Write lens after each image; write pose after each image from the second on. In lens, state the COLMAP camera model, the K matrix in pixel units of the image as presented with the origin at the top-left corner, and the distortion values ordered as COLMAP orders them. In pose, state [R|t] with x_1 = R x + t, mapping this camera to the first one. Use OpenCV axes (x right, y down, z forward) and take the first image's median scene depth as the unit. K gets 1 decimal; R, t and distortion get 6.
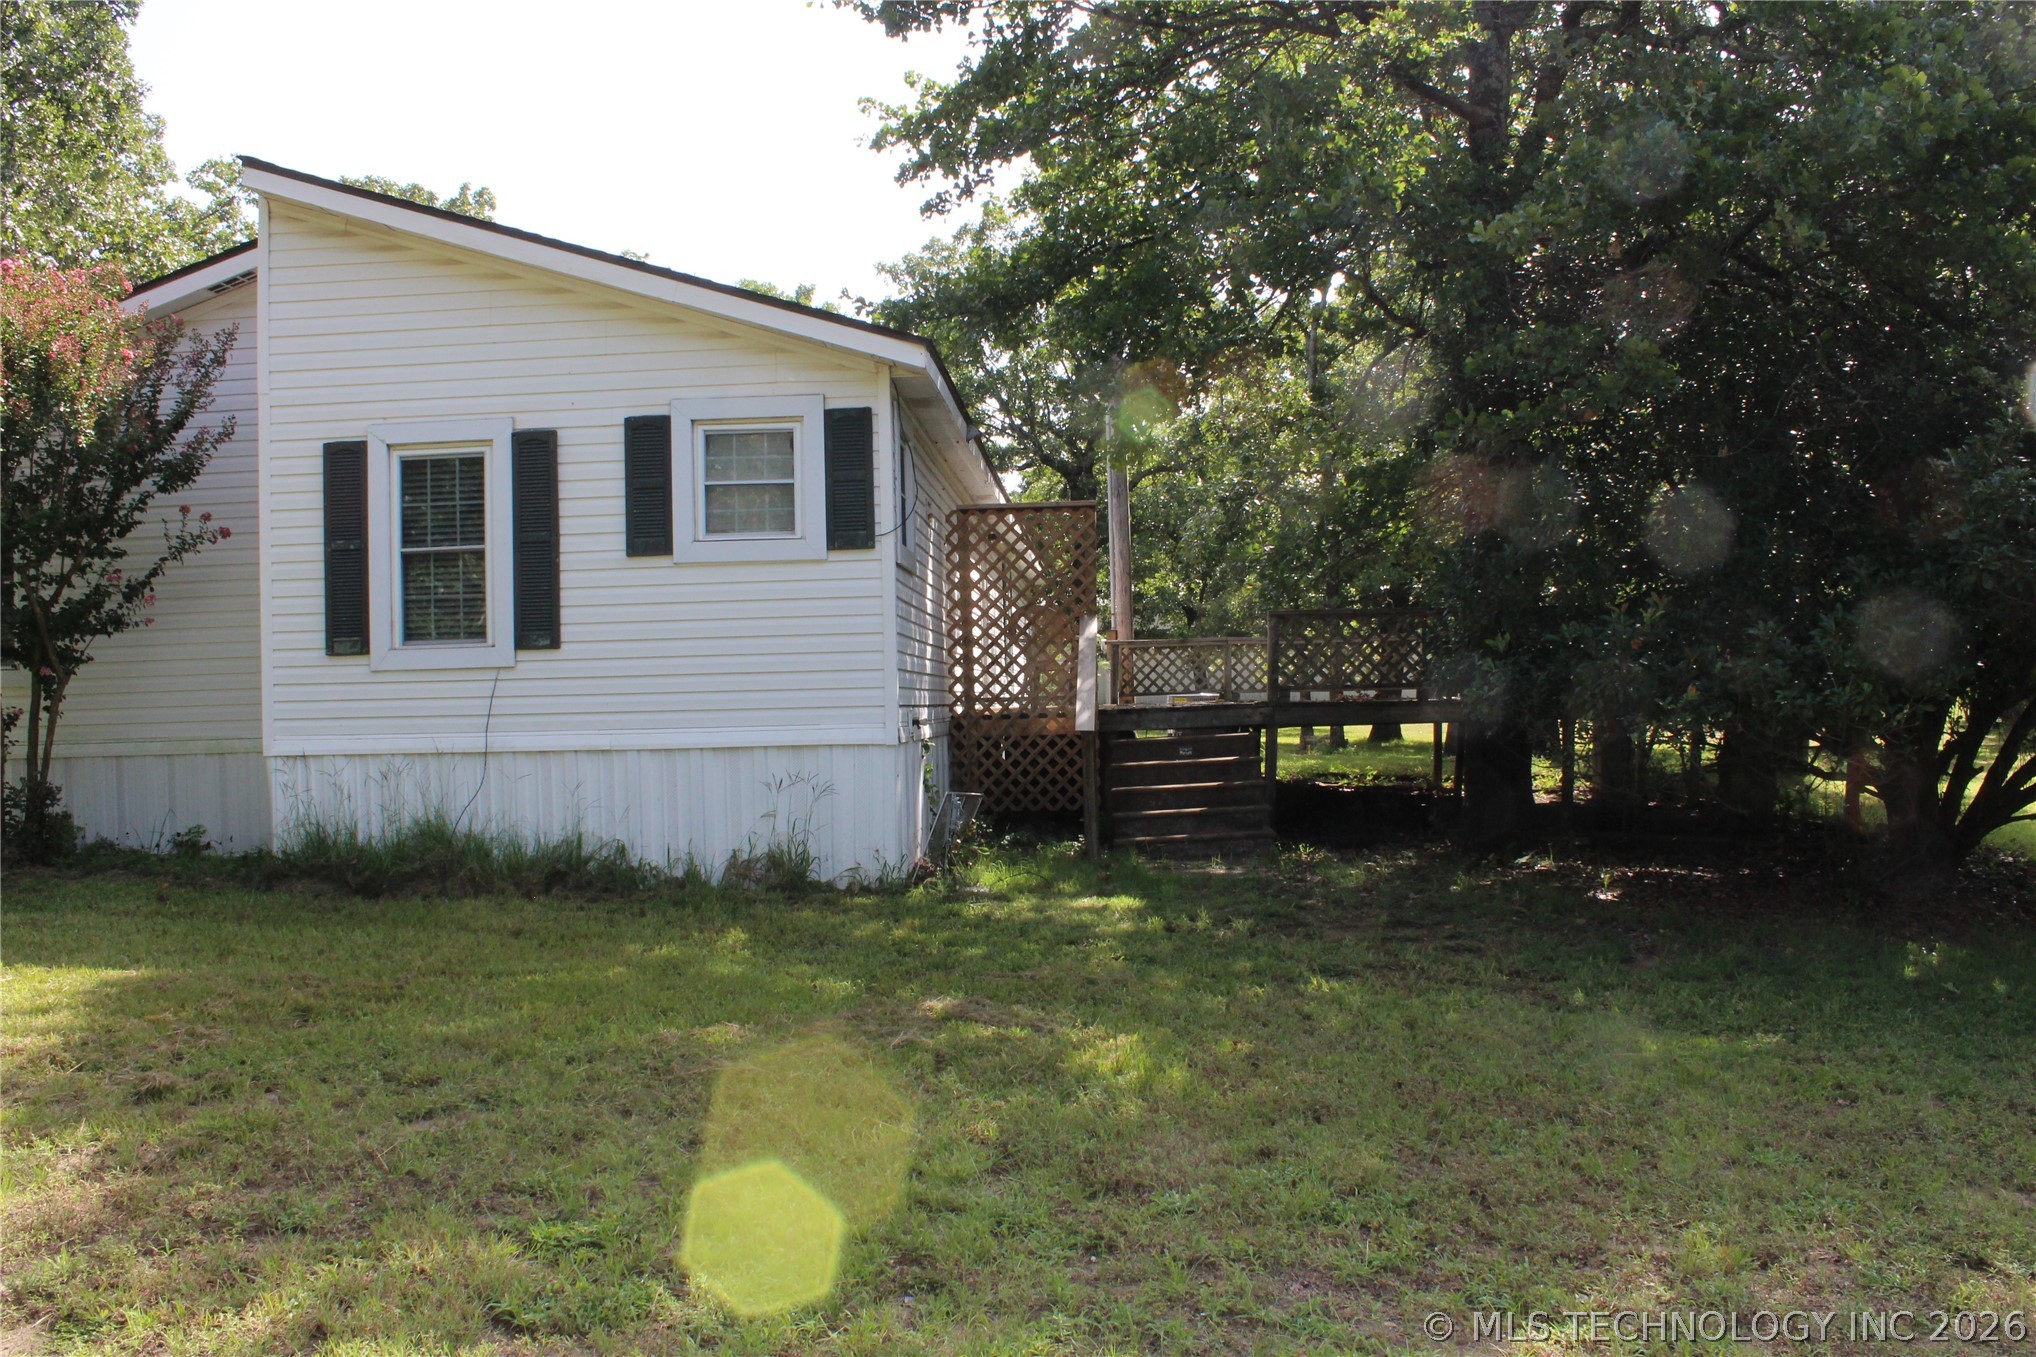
lens RADIAL K [[1742.0, 0, 1016.7], [0, 1742.0, 660.2], [0, 0, 1]] dist [-0.153024, 0.143701]
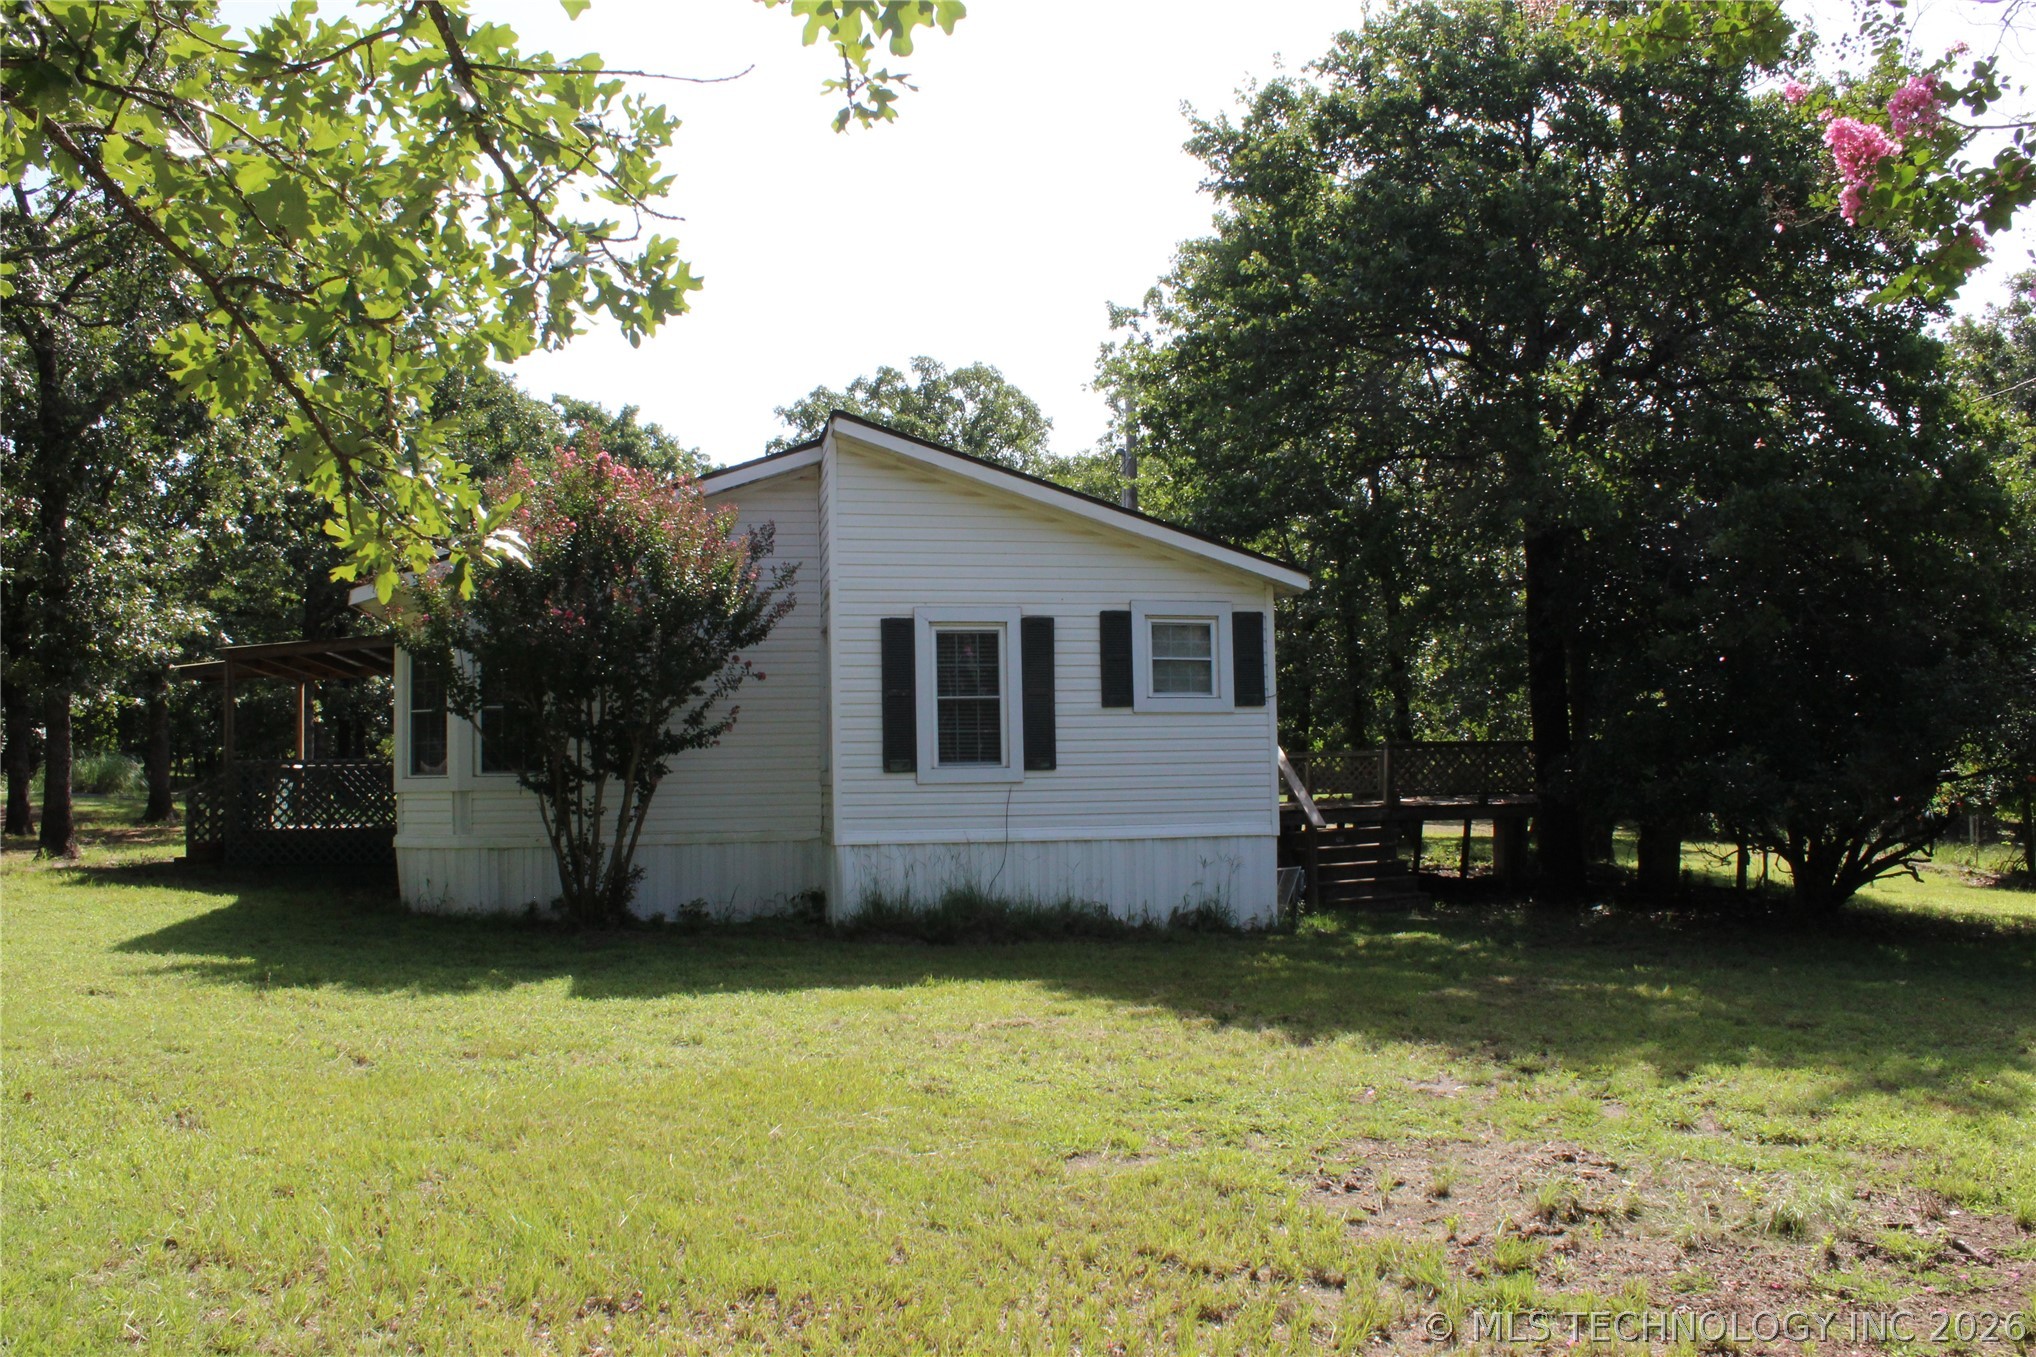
lens RADIAL K [[1742.0, 0, 1017.7], [0, 1742.0, 682.7], [0, 0, 1]] dist [-0.153024, 0.143701]
pose [[0.965020, 0.025093, 0.260973, -0.676147], [-0.015350, 0.999109, -0.039305, -0.021504], [-0.261727, 0.033924, 0.964545, -0.398355]]
